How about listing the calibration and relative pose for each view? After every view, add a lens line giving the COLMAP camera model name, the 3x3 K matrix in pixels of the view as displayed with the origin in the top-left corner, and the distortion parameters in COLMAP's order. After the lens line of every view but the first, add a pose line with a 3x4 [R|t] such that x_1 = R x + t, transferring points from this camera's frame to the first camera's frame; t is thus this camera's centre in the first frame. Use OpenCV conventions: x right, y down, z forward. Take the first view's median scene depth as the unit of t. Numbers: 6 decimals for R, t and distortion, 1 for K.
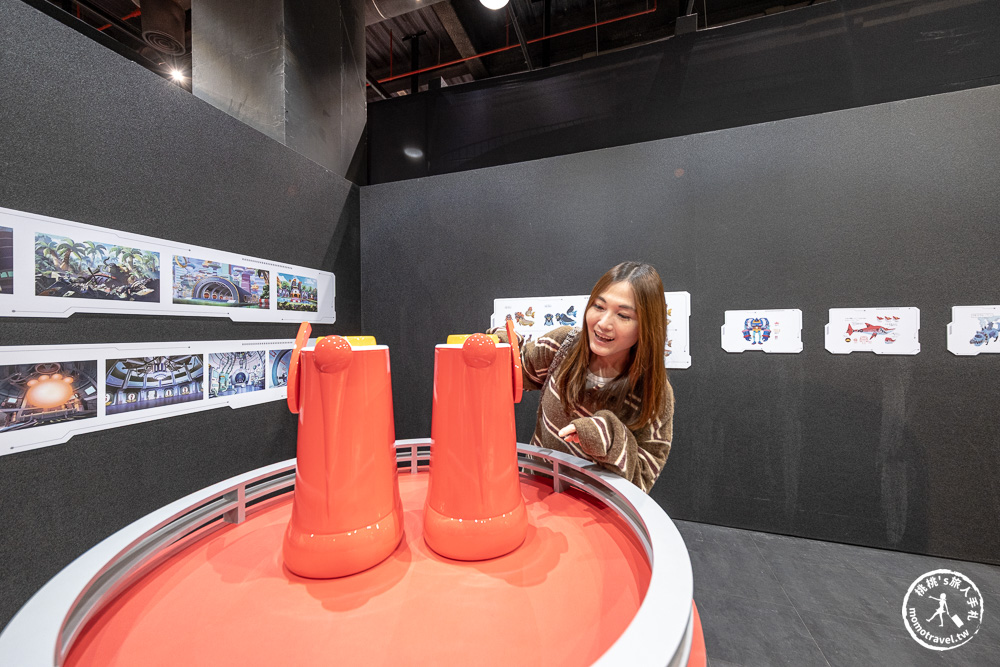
lens RADIAL K [[354.9, 0, 495.9], [0, 354.9, 328.4], [0, 0, 1]] dist [0.002060, -0.001258]
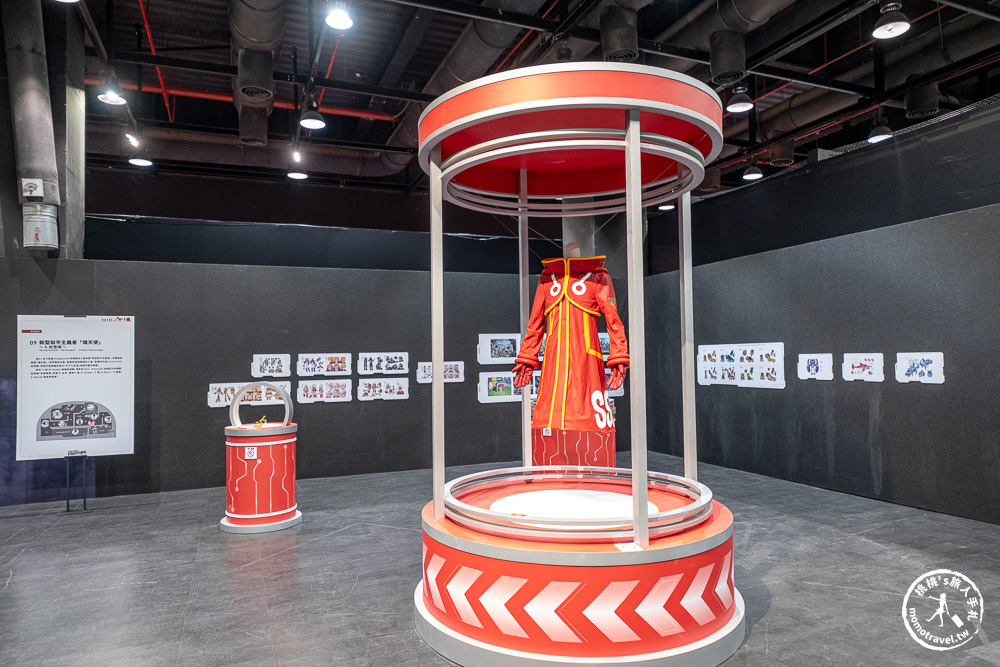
lens RADIAL K [[637.7, 0, 498.1], [0, 637.7, 334.5], [0, 0, 1]] dist [0.001529, -0.000019]
pose [[0.671069, -0.030352, -0.740773, 2.087585], [0.014117, 0.999504, -0.028164, -0.084842], [0.741260, 0.008443, 0.671165, -2.246569]]
